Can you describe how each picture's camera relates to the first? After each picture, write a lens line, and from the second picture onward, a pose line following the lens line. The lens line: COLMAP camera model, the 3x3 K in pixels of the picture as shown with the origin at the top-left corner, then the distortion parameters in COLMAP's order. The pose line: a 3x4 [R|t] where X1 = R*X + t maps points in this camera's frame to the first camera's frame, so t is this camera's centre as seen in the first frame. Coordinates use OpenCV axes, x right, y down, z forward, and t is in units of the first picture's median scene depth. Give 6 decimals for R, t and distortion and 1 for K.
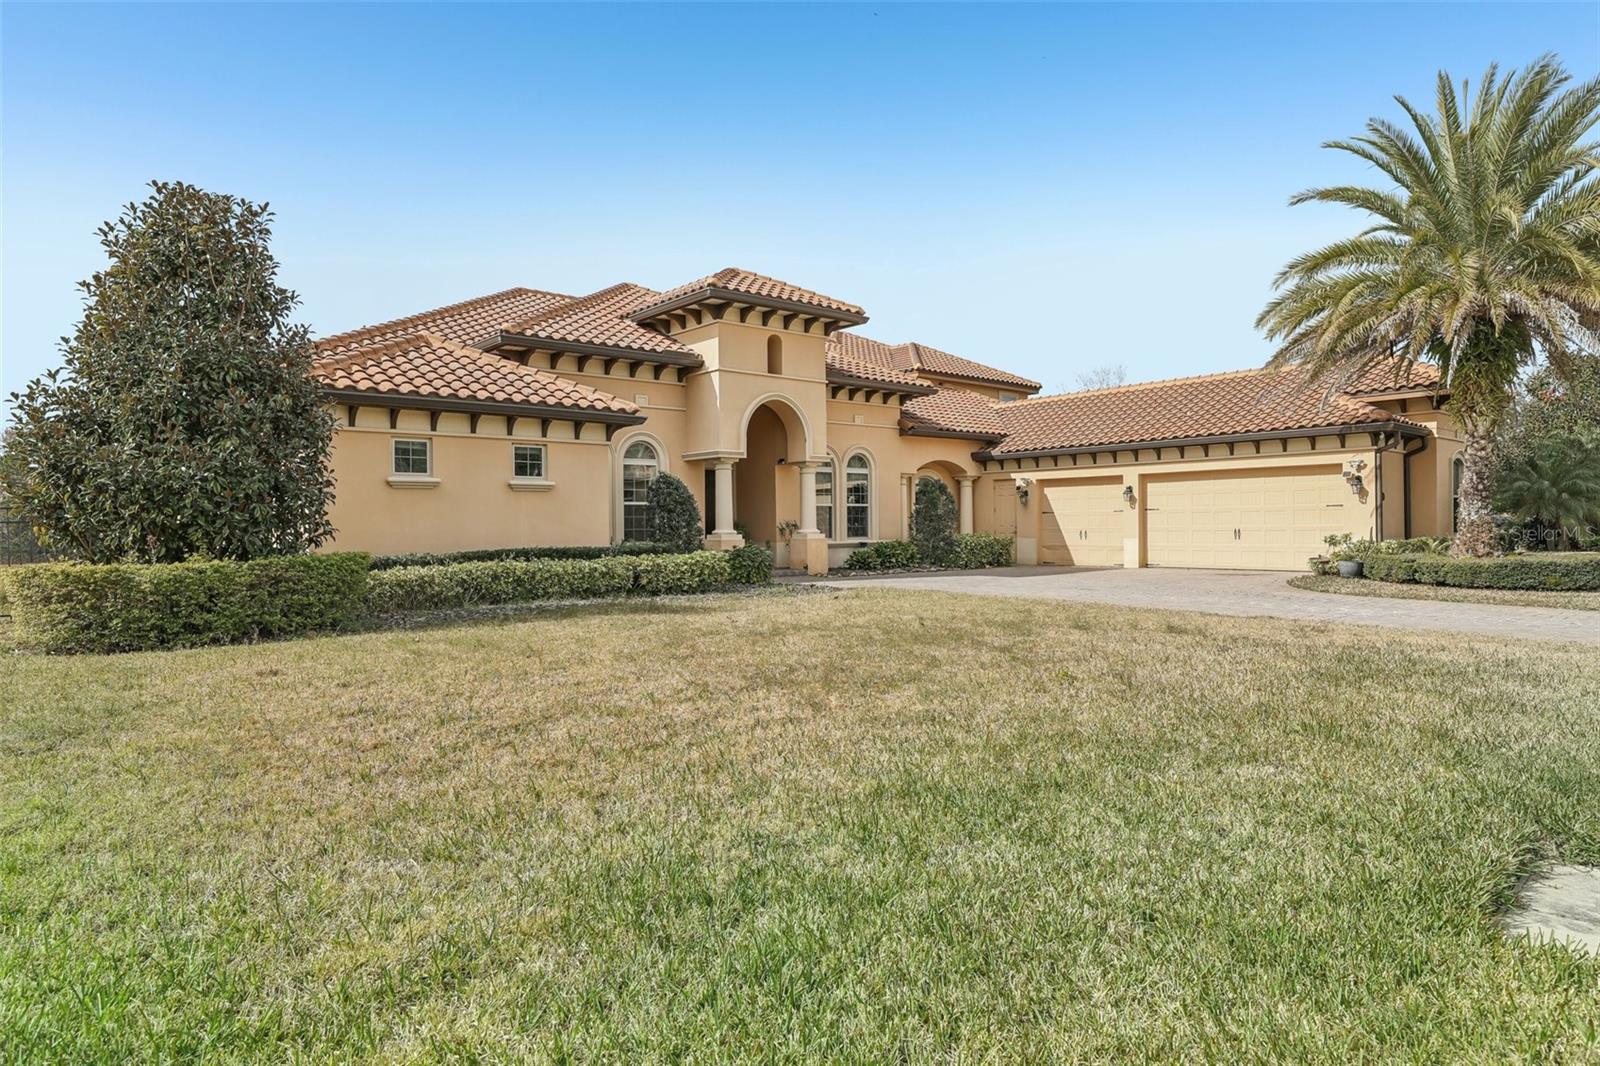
lens RADIAL K [[949.1, 0, 804.7], [0, 949.1, 531.4], [0, 0, 1]] dist [0.000594, 0.007012]
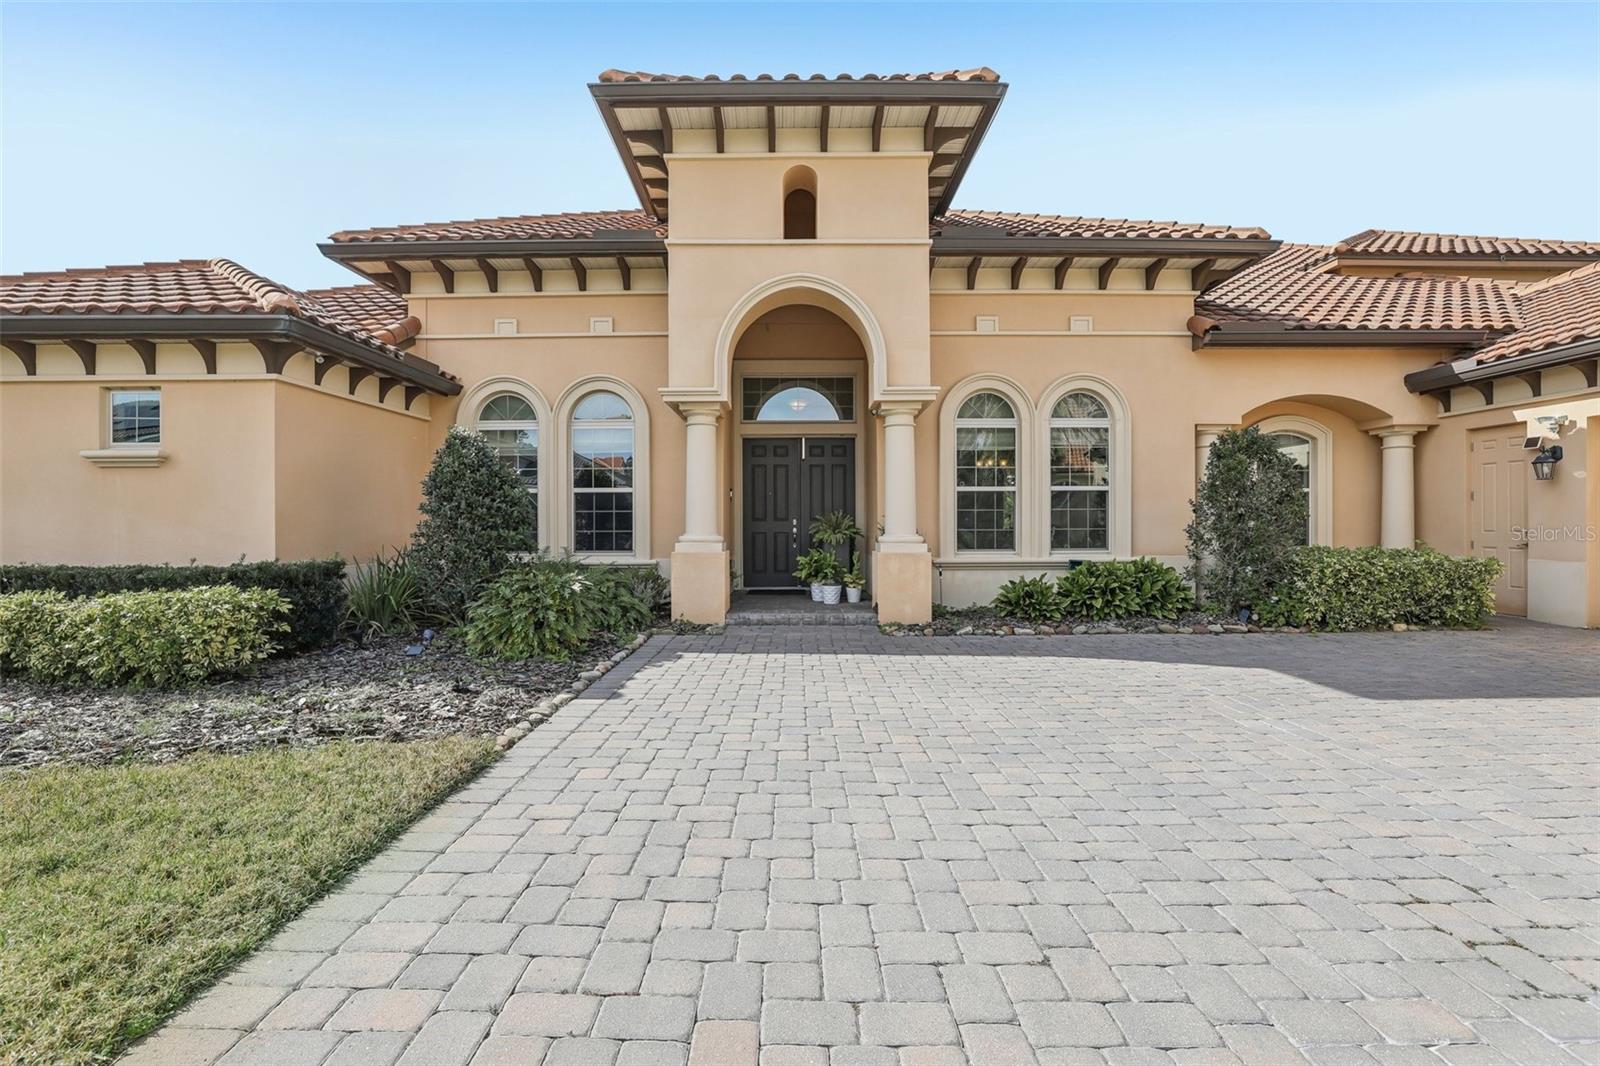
lens RADIAL K [[749.3, 0, 794.4], [0, 749.3, 535.1], [0, 0, 1]] dist [-0.017050, 0.001284]
pose [[0.767657, 0.016552, -0.640647, 0.229849], [-0.006983, 0.999823, 0.017465, -0.009394], [0.640823, -0.008934, 0.767637, 0.668123]]
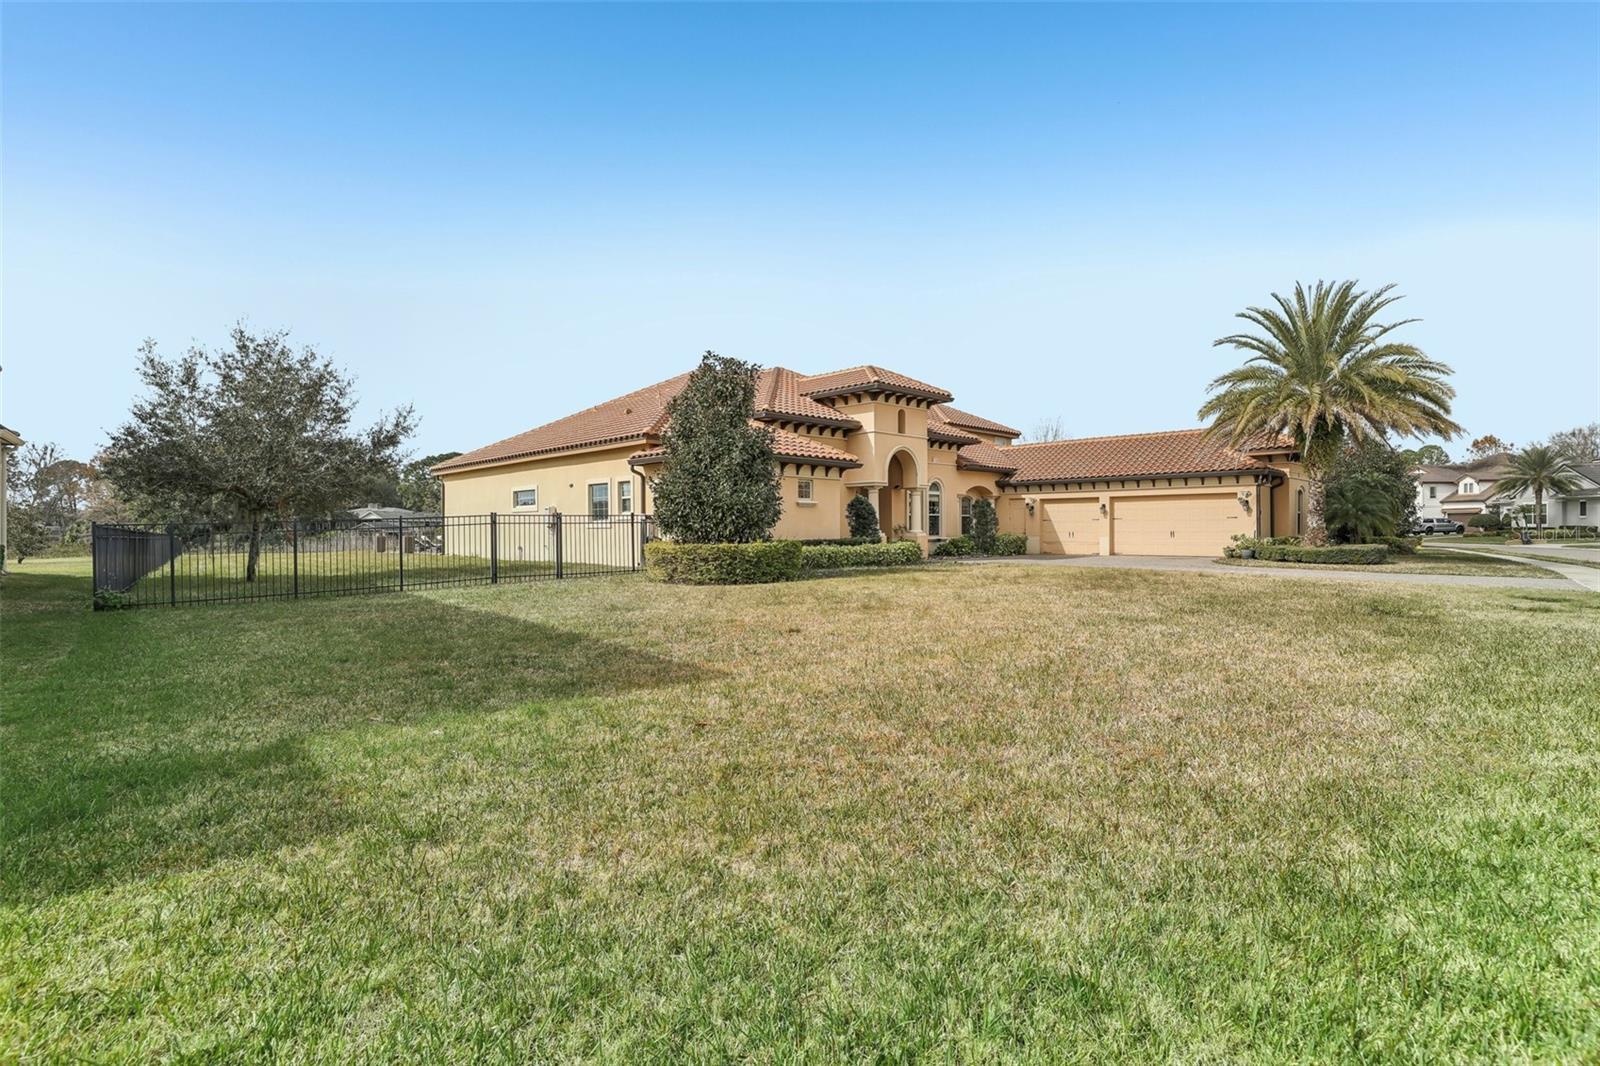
lens RADIAL K [[800.2, 0, 792.3], [0, 800.2, 531.5], [0, 0, 1]] dist [-0.030689, -0.001269]
pose [[0.997990, 0.004675, 0.063202, -0.297805], [-0.004482, 0.999985, -0.003183, 0.005588], [-0.063216, 0.002893, 0.997996, -0.338414]]
